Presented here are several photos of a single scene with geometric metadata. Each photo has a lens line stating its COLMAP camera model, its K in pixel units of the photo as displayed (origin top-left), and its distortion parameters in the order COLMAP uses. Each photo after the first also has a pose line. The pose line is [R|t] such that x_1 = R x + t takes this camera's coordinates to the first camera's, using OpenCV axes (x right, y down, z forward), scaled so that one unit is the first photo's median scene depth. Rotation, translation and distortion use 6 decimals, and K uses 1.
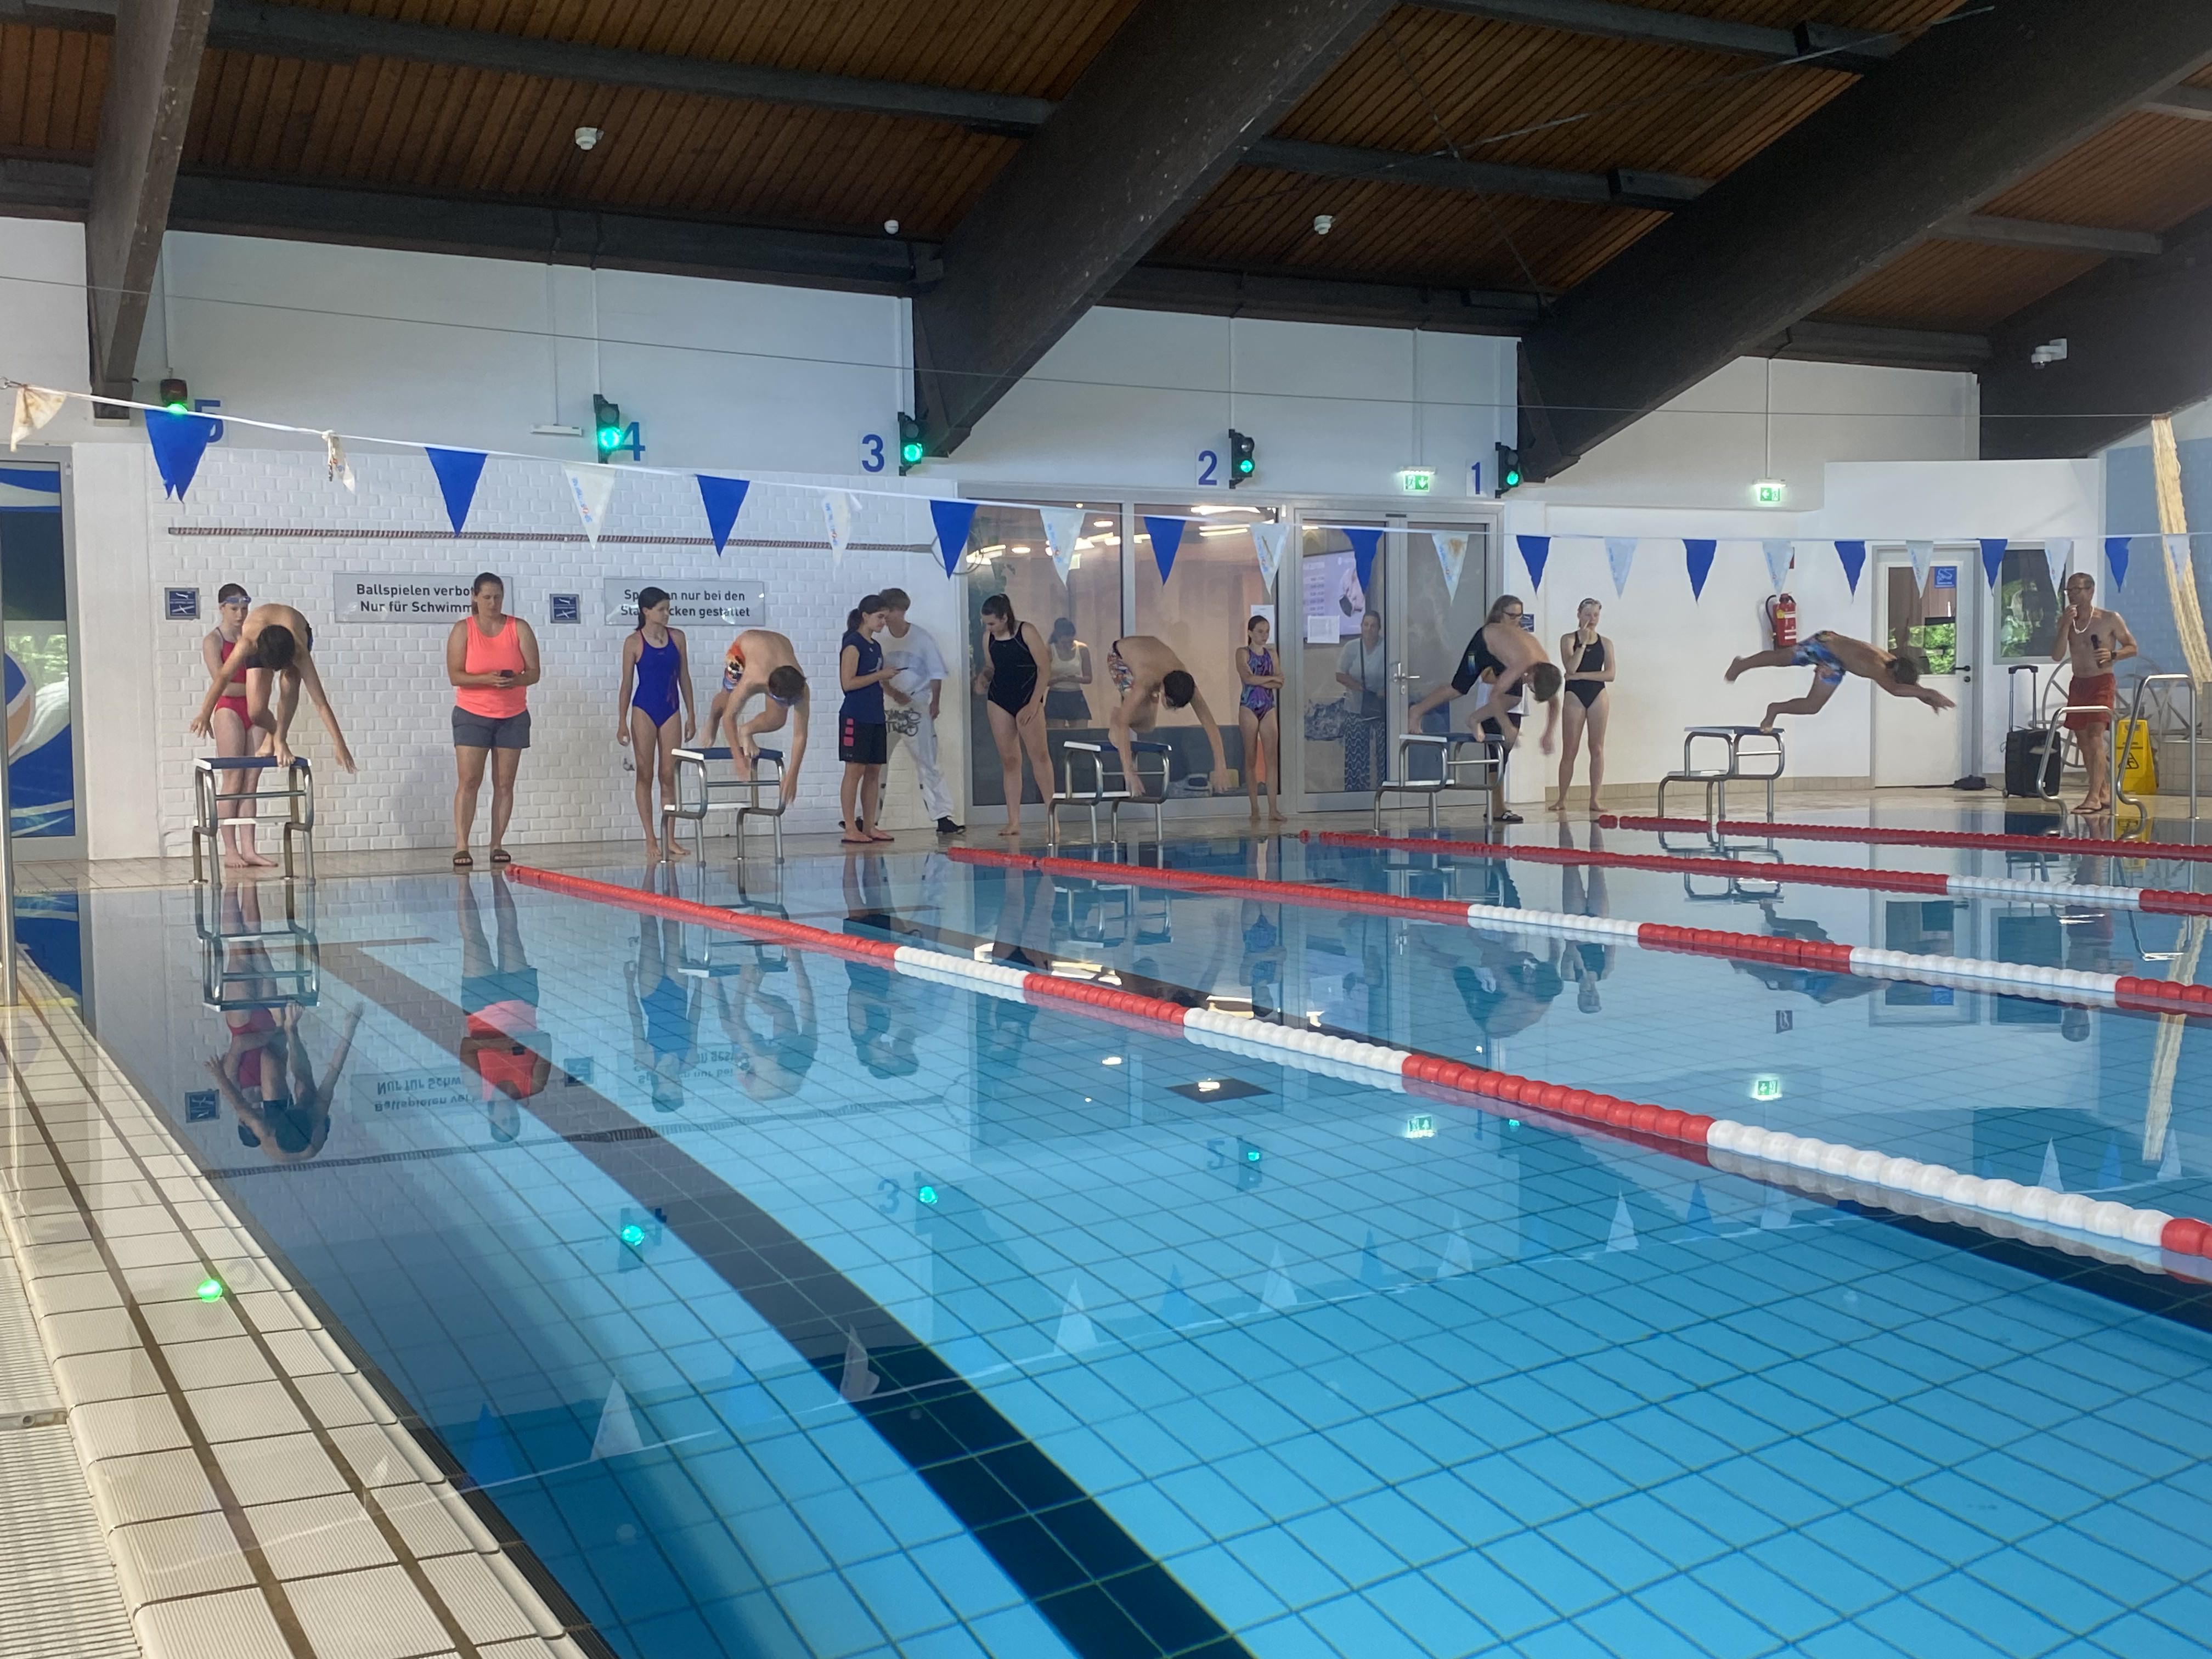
lens RADIAL K [[2425.5, 0, 1188.9], [0, 2425.5, 878.6], [0, 0, 1]] dist [0.043295, -0.066464]
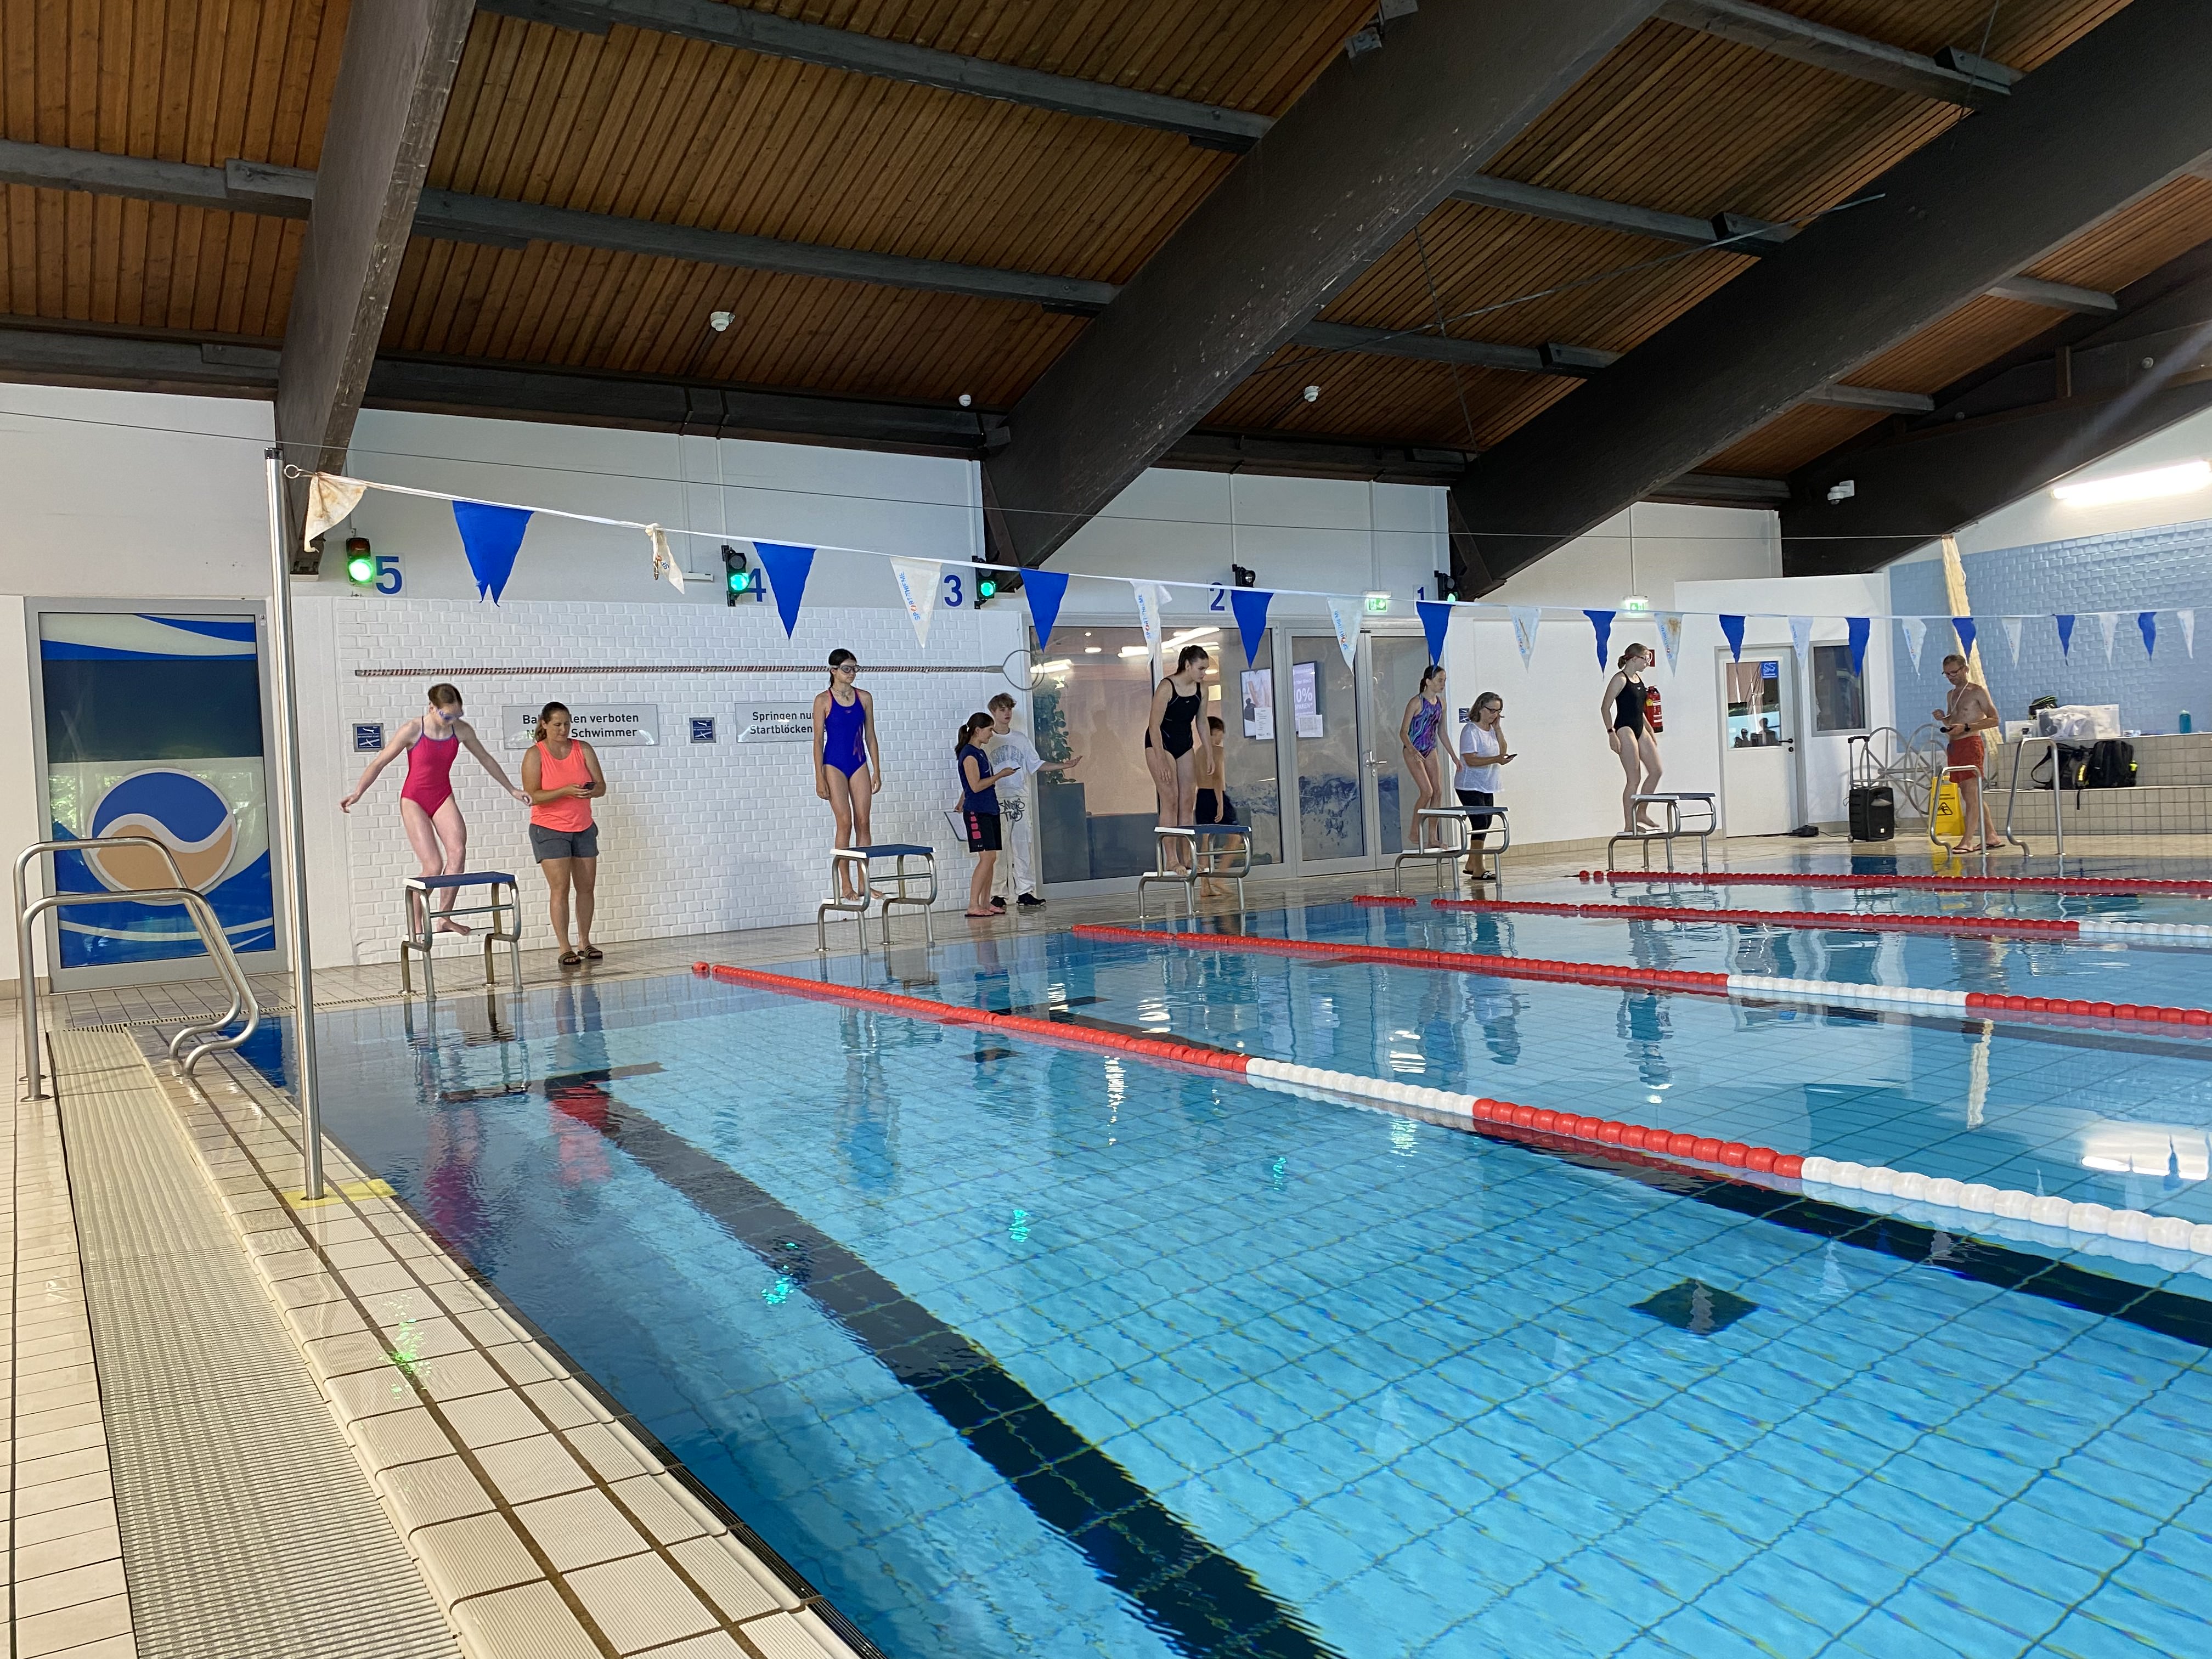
lens RADIAL K [[1679.6, 0, 1106.0], [0, 1679.6, 829.5], [0, 0, 1]] dist [0.032189, -0.036643]
pose [[0.996826, -0.040010, 0.068828, -0.121922], [0.043336, 0.997929, -0.047531, -0.017897], [-0.066784, 0.050362, 0.996496, 0.195056]]
